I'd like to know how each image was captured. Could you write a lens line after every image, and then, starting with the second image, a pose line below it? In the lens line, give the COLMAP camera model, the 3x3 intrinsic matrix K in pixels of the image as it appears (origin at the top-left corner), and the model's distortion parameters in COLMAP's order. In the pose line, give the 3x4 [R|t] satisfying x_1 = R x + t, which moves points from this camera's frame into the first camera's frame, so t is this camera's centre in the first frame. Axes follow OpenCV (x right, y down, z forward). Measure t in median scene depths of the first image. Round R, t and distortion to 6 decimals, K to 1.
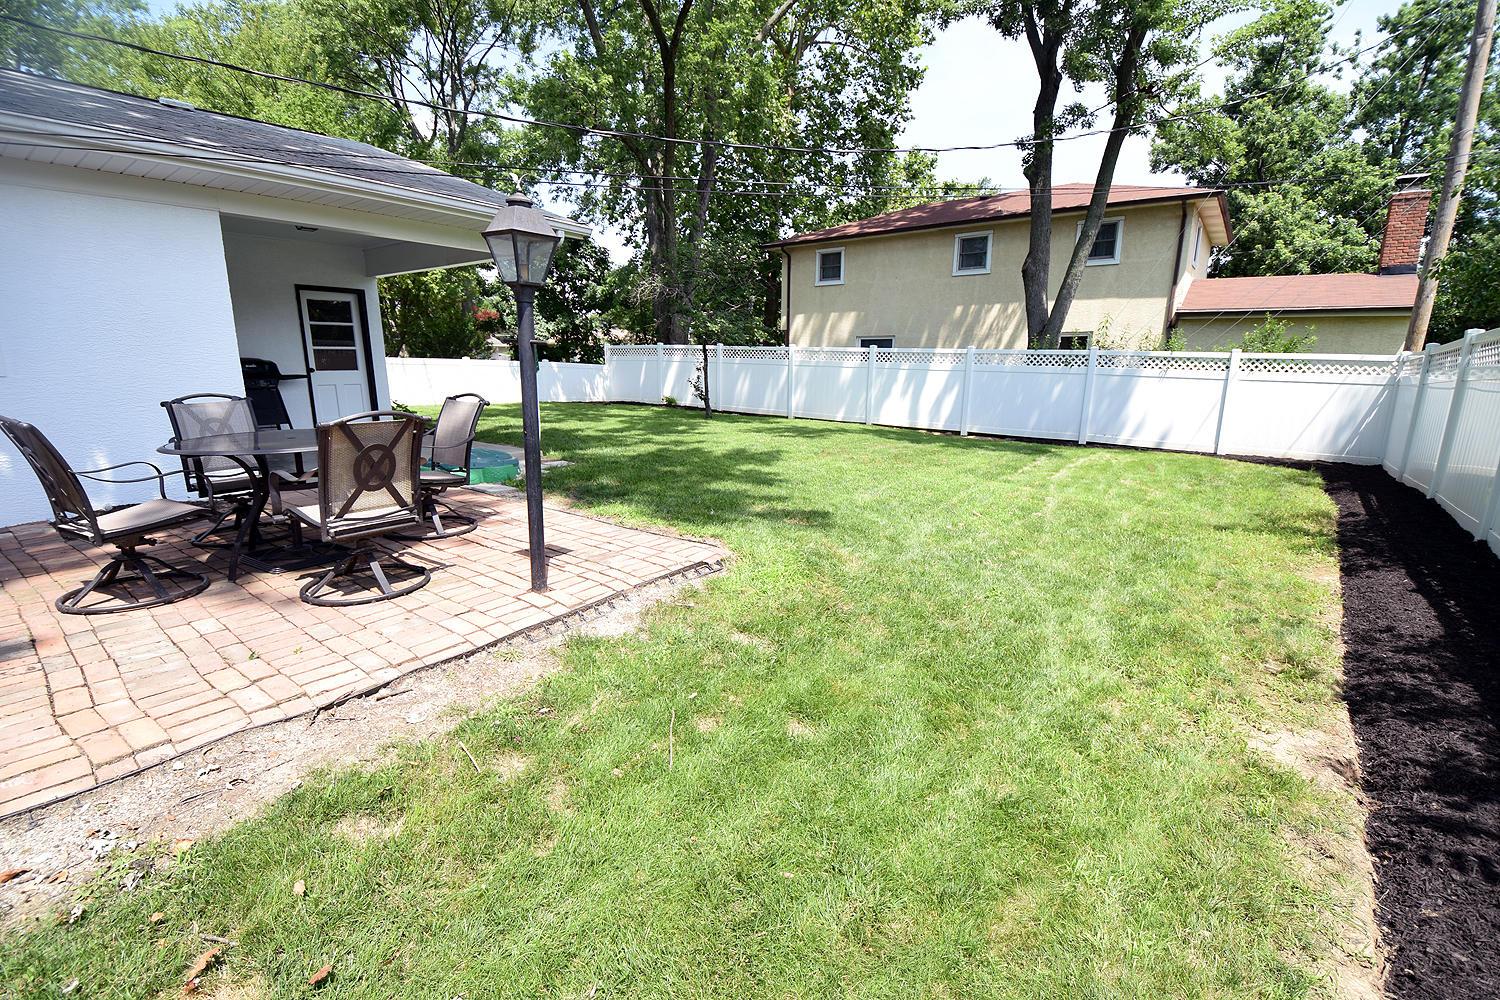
lens RADIAL K [[661.0, 0, 748.1], [0, 661.0, 509.9], [0, 0, 1]] dist [-0.000715, -0.012257]
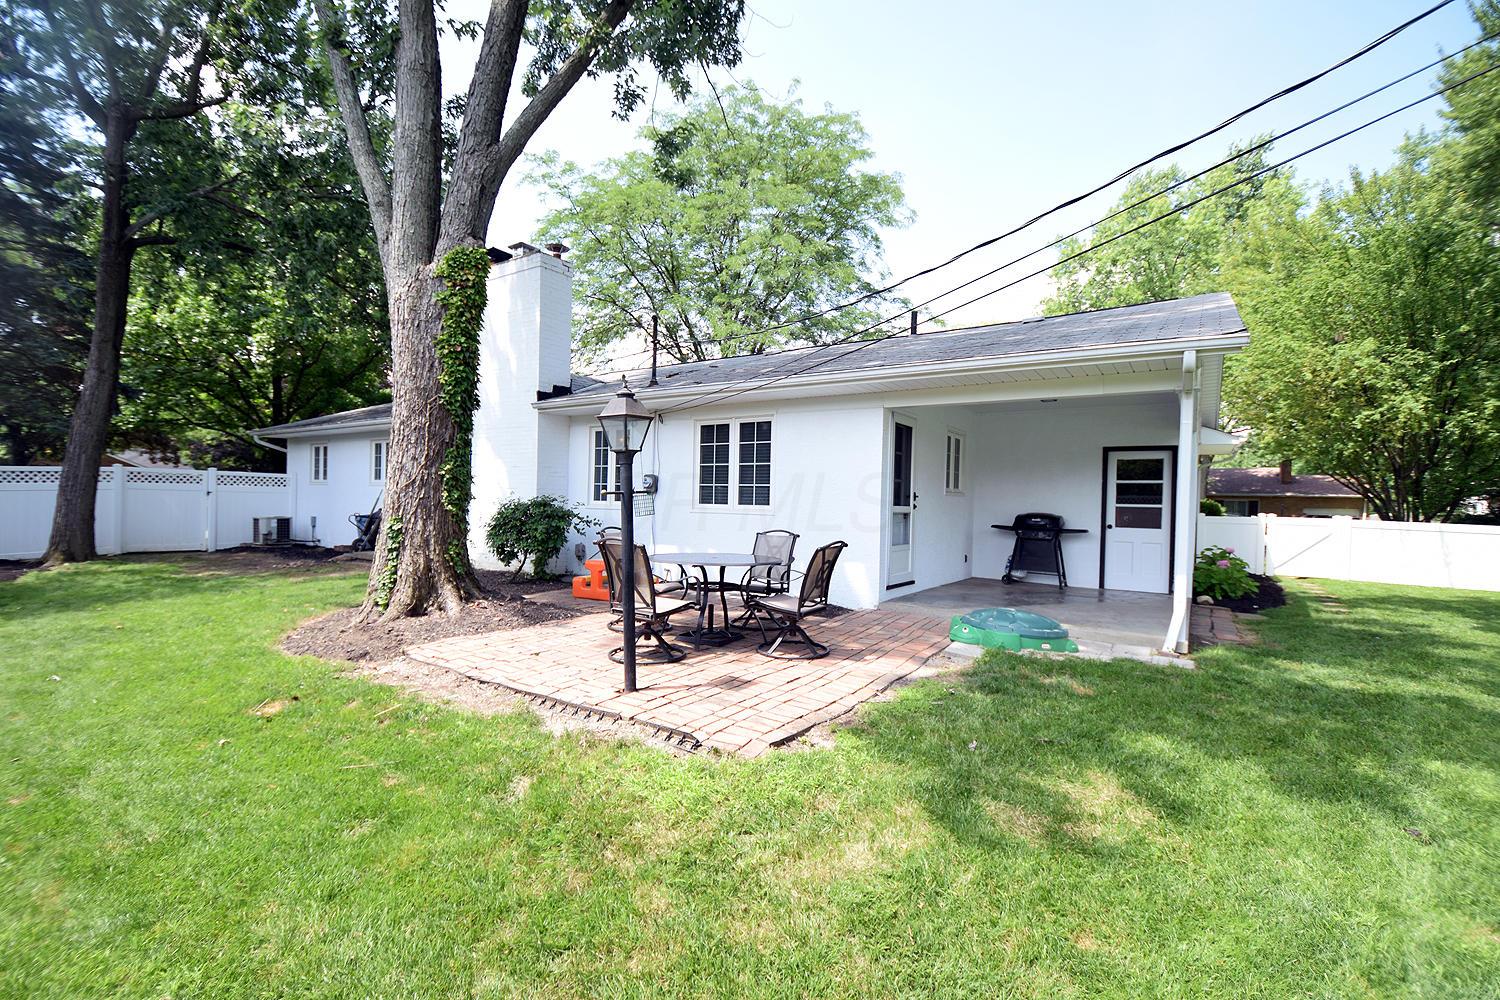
lens RADIAL K [[661.0, 0, 750.5], [0, 661.0, 502.0], [0, 0, 1]] dist [-0.000715, -0.012257]
pose [[0.033380, -0.011088, -0.999381, 0.749082], [-0.246267, 0.969016, -0.018976, -0.204240], [0.968627, 0.246748, 0.029616, 0.925501]]
